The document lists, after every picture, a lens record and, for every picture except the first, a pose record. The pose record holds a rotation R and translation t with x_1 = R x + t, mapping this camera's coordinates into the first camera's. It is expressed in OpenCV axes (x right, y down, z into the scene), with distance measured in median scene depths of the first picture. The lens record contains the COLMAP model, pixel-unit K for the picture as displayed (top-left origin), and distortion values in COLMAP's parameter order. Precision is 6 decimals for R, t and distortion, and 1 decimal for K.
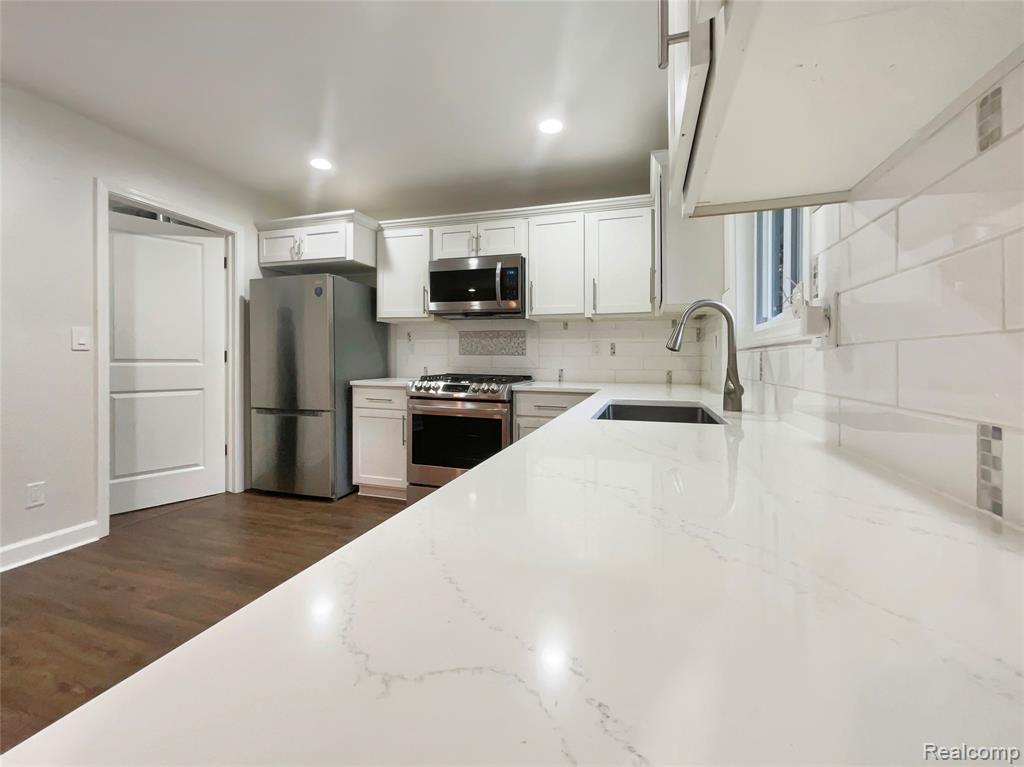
lens RADIAL K [[424.9, 0, 513.8], [0, 424.9, 347.2], [0, 0, 1]] dist [0.020598, 0.000787]
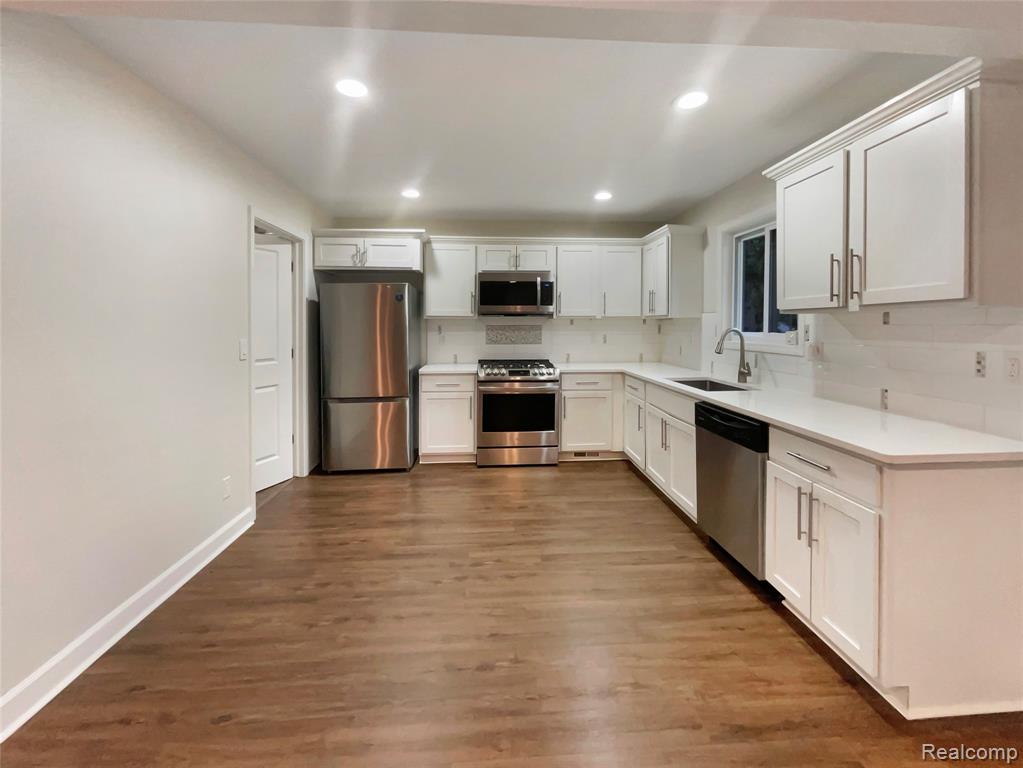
lens RADIAL K [[432.5, 0, 518.5], [0, 432.5, 324.3], [0, 0, 1]] dist [-0.005830, -0.000252]
pose [[0.926837, -0.014716, 0.375175, -0.578882], [0.002554, 0.999456, 0.032894, -0.091750], [-0.375455, -0.029529, 0.926370, -0.234432]]
